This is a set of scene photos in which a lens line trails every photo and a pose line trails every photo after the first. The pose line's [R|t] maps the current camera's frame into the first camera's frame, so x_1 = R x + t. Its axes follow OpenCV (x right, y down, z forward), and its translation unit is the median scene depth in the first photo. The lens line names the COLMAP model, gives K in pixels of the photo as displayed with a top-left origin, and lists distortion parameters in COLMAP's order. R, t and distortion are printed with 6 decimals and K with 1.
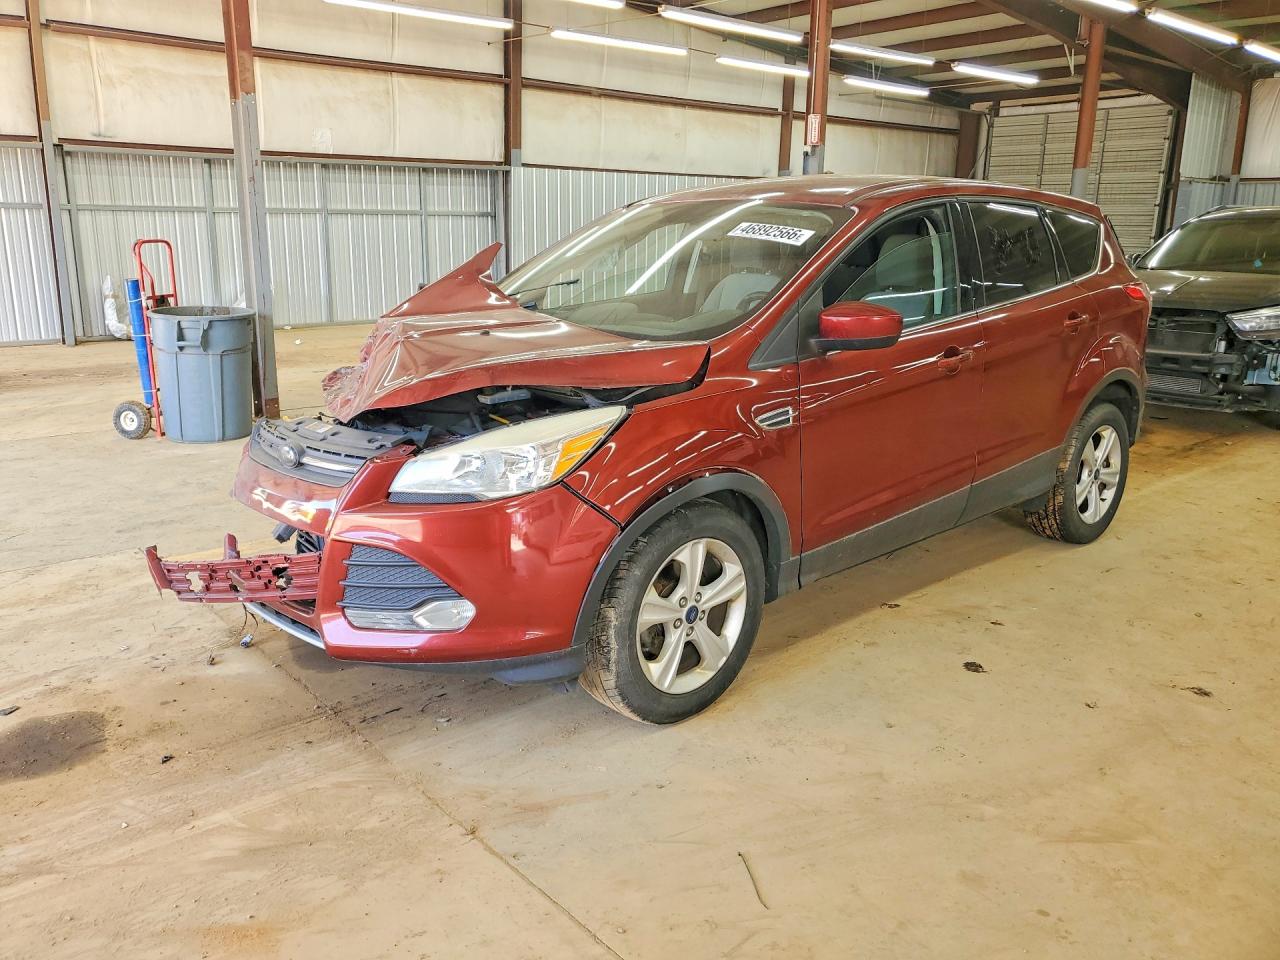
lens RADIAL K [[1026.5, 0, 640.0], [0, 1026.5, 480.0], [0, 0, 1]] dist [0.004309, 0.041661]
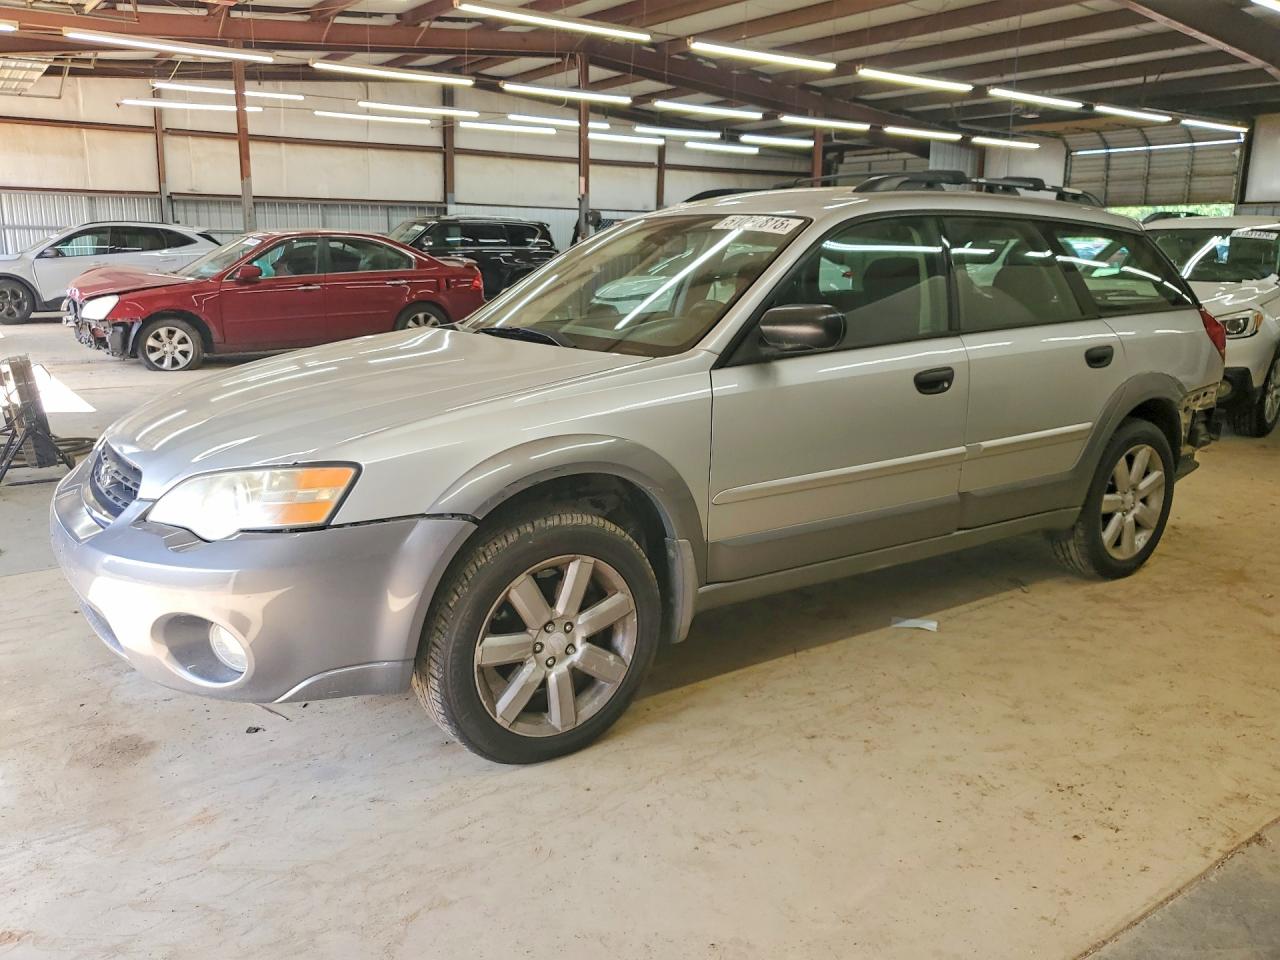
lens RADIAL K [[1029.1, 0, 640.0], [0, 1029.1, 480.0], [0, 0, 1]] dist [0.034972, -0.002042]
pose [[0.995802, 0.018368, -0.089672, 0.343641], [-0.020565, 0.999509, -0.023636, 0.158065], [0.089194, 0.025381, 0.995691, -0.577502]]
